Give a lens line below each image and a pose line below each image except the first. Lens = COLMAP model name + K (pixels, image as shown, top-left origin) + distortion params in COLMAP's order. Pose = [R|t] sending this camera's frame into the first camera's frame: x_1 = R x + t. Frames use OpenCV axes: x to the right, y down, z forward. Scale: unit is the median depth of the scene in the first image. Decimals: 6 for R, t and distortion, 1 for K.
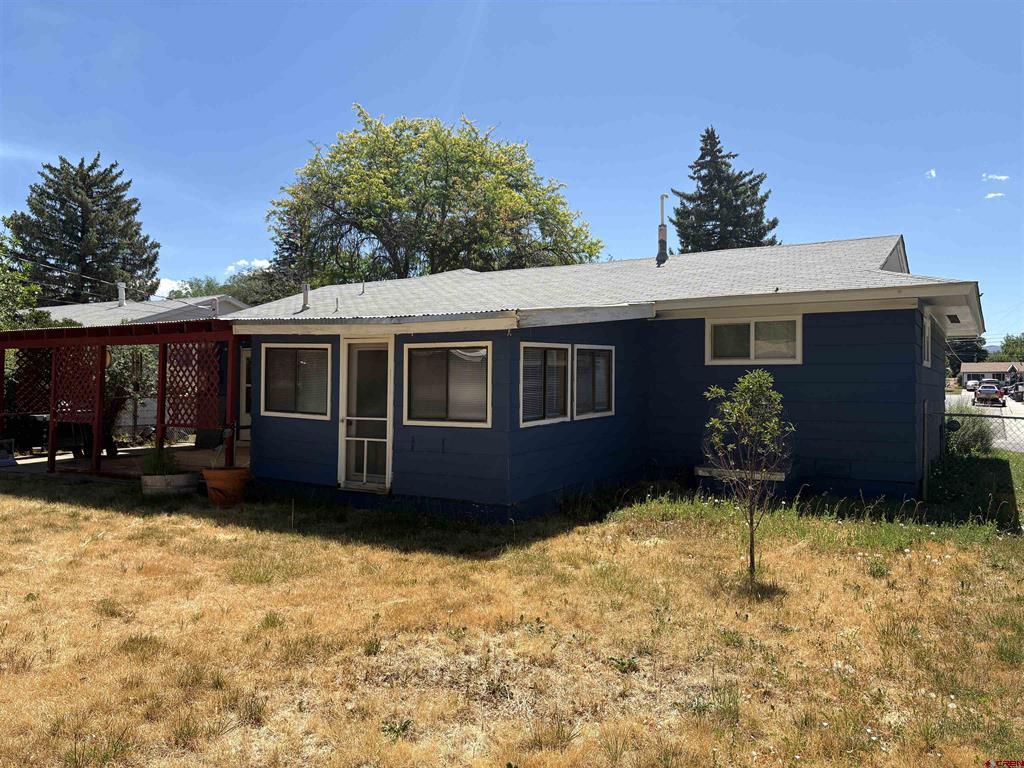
lens RADIAL K [[778.0, 0, 517.9], [0, 778.0, 375.1], [0, 0, 1]] dist [0.036374, -0.041907]
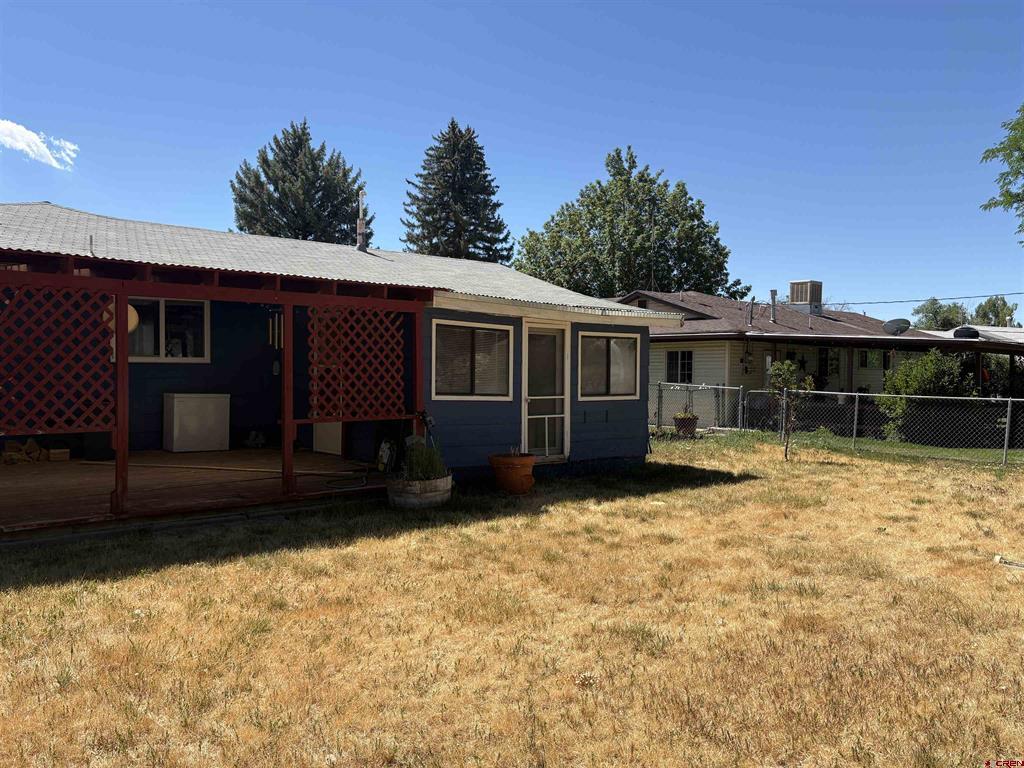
lens RADIAL K [[778.0, 0, 508.5], [0, 778.0, 389.6], [0, 0, 1]] dist [0.036374, -0.041907]
pose [[0.357483, -0.025451, 0.933573, -1.210583], [-0.018896, 0.999227, 0.034476, 0.008581], [-0.933729, -0.029966, 0.356725, 0.651547]]
